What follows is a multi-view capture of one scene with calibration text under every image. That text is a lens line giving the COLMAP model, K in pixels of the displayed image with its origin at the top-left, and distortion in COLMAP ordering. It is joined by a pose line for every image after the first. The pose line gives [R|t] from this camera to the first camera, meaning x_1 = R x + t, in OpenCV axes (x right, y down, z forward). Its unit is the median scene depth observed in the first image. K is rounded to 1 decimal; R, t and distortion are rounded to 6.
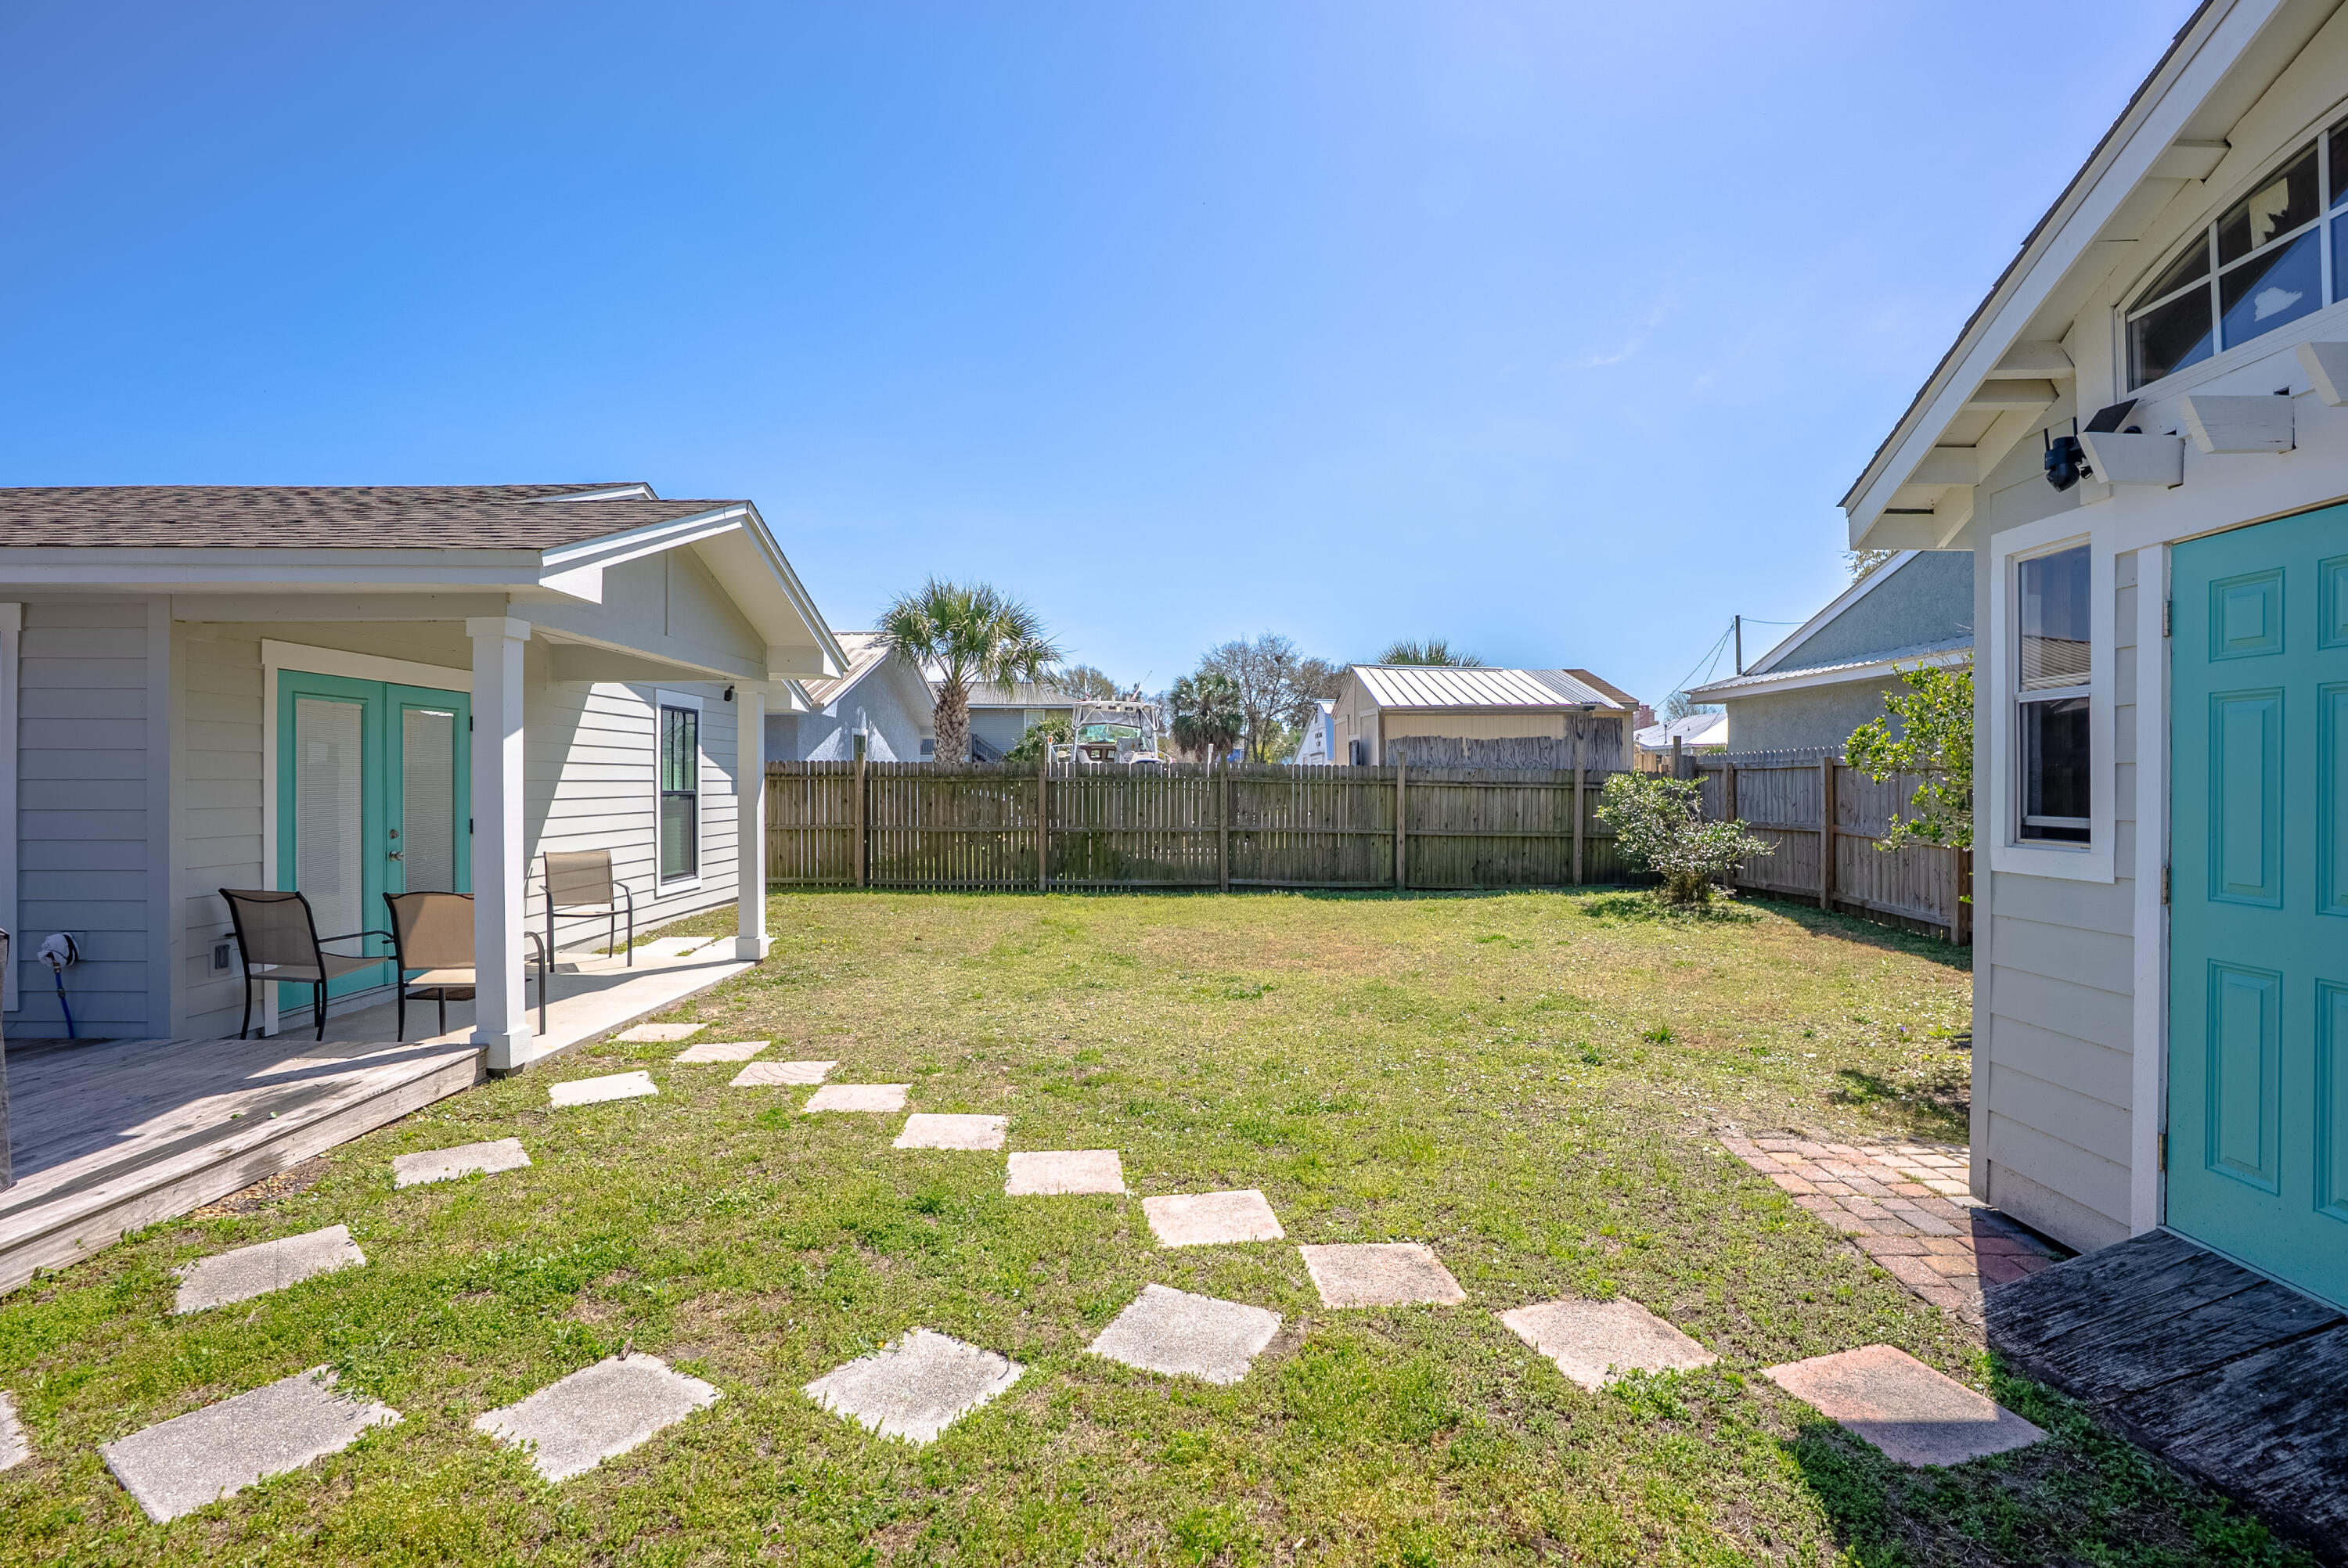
lens RADIAL K [[1104.1, 0, 1185.1], [0, 1104.1, 761.2], [0, 0, 1]] dist [-0.059859, 0.020026]
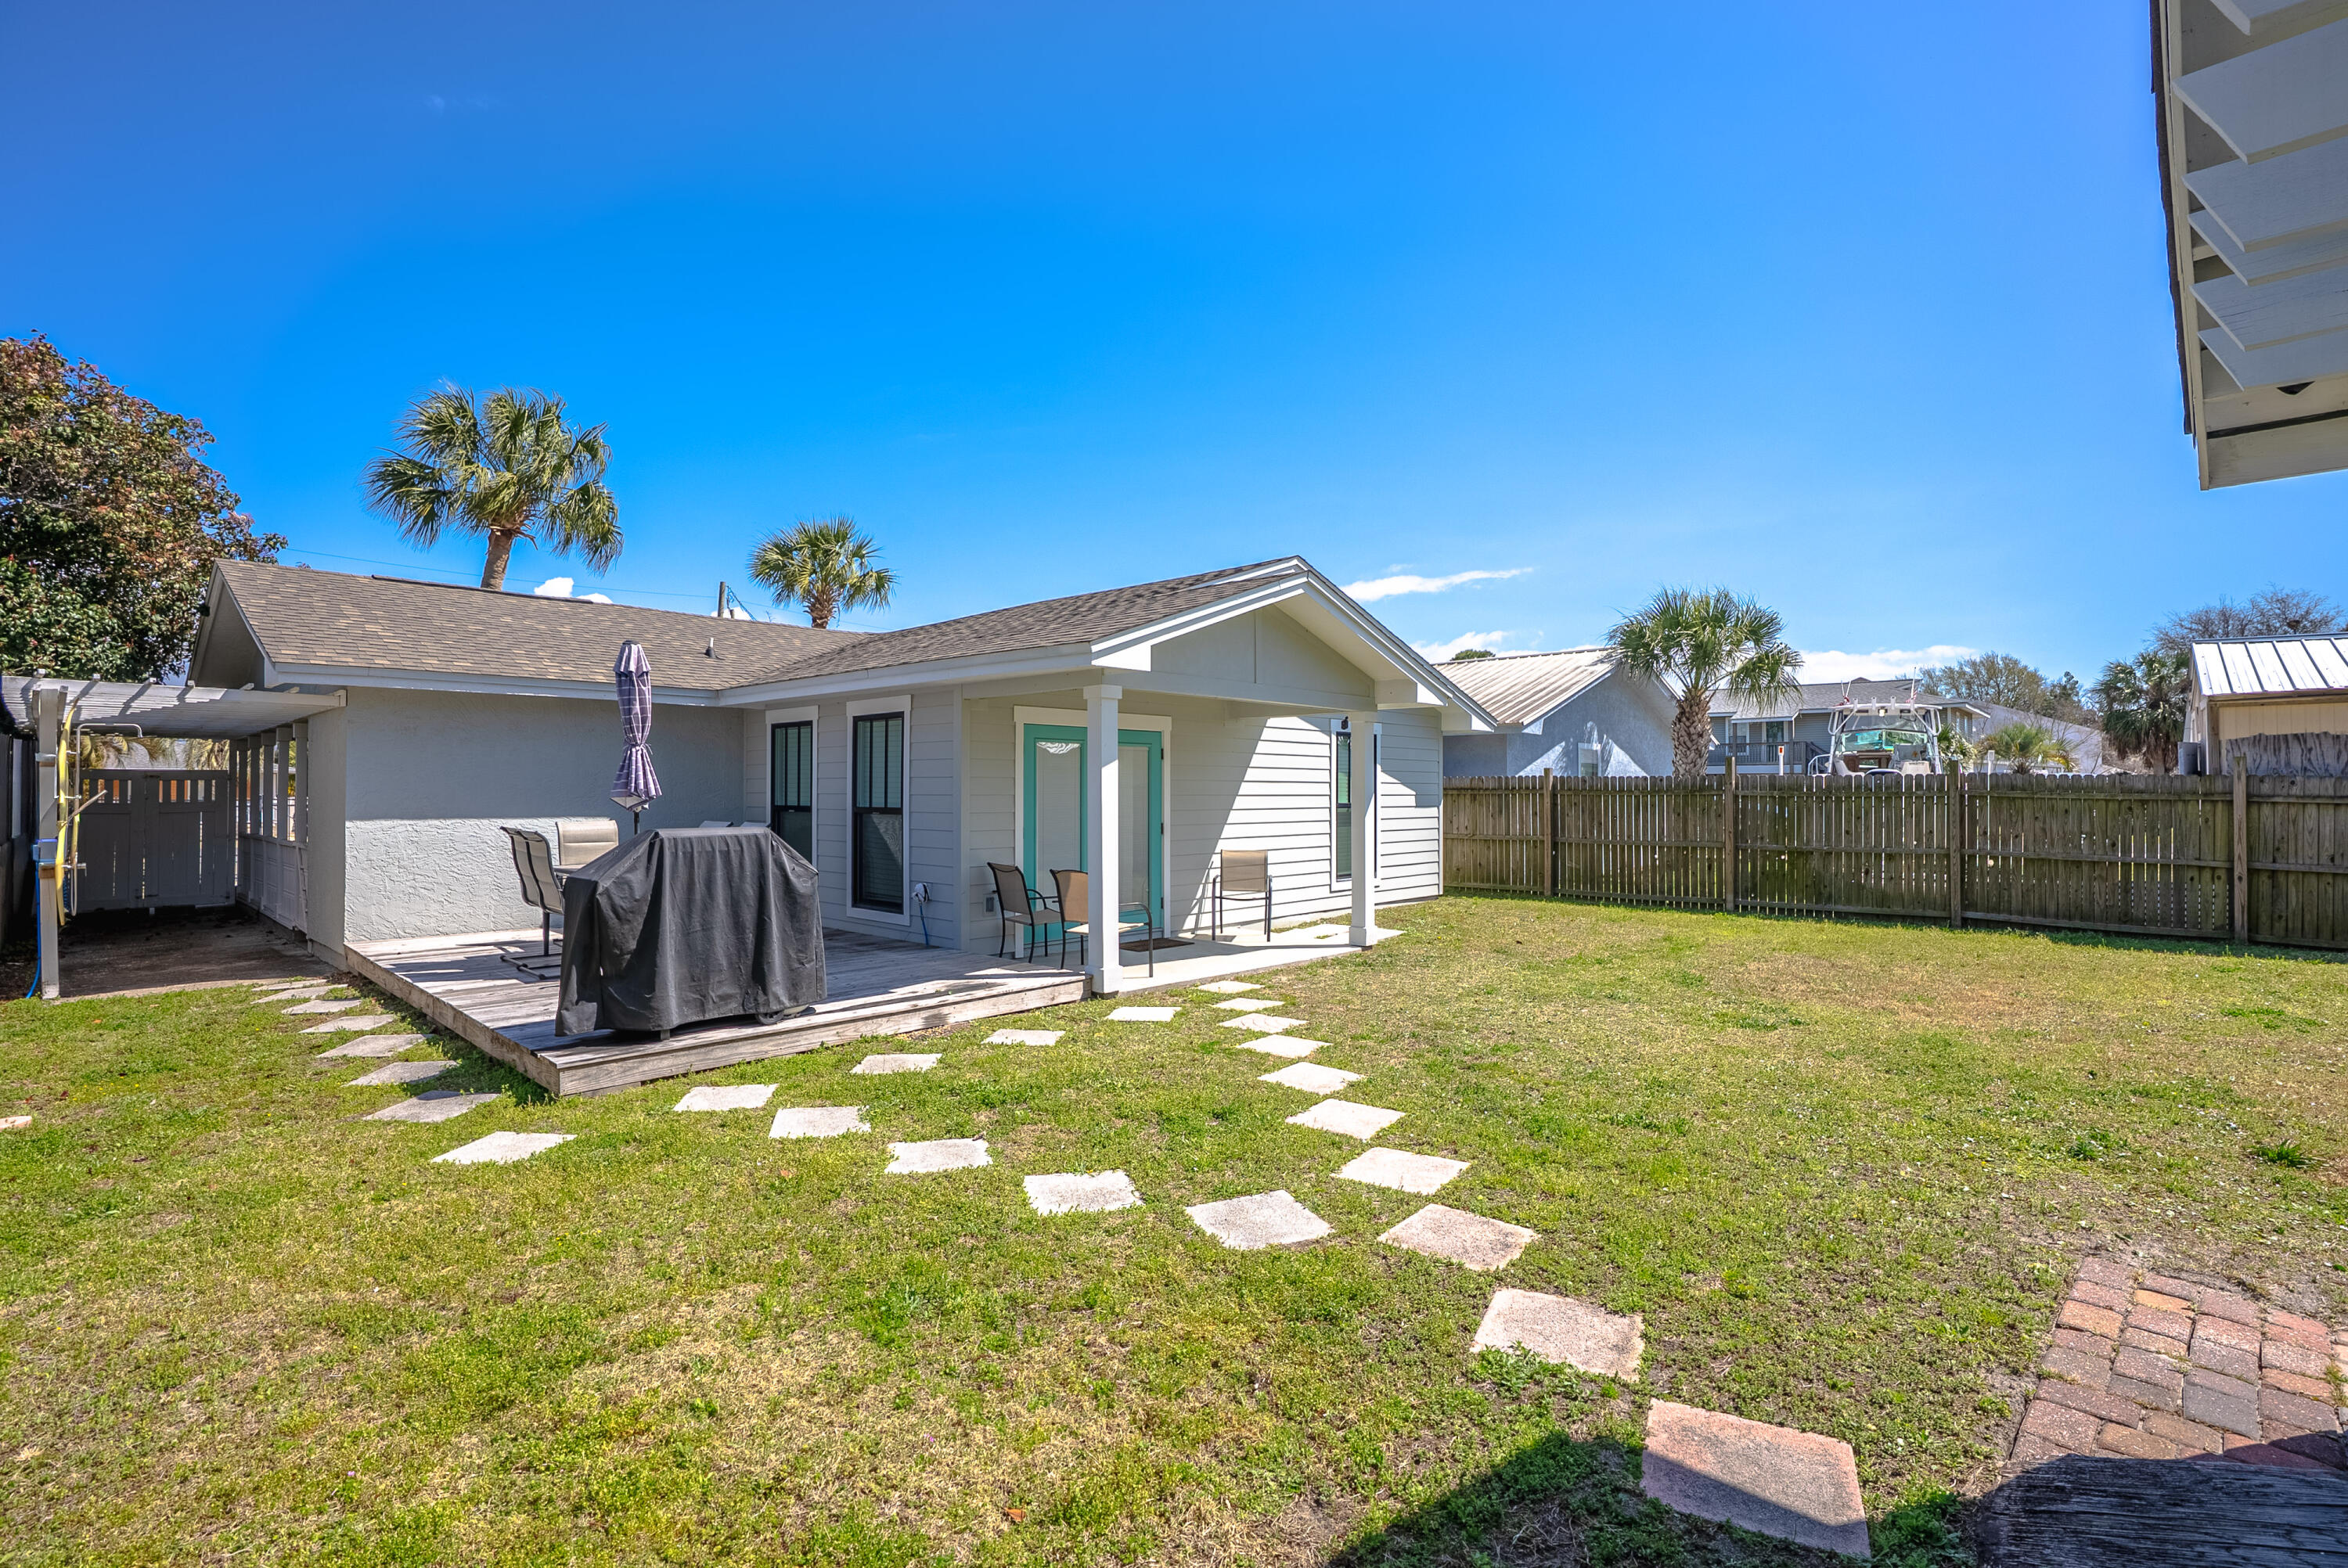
lens RADIAL K [[1104.1, 0, 1172.4], [0, 1104.1, 760.2], [0, 0, 1]] dist [-0.059859, 0.020026]
pose [[0.717102, -0.019557, -0.696694, 0.583878], [0.010946, 0.999799, -0.016799, -0.005266], [0.696882, 0.004421, 0.717172, -0.013777]]
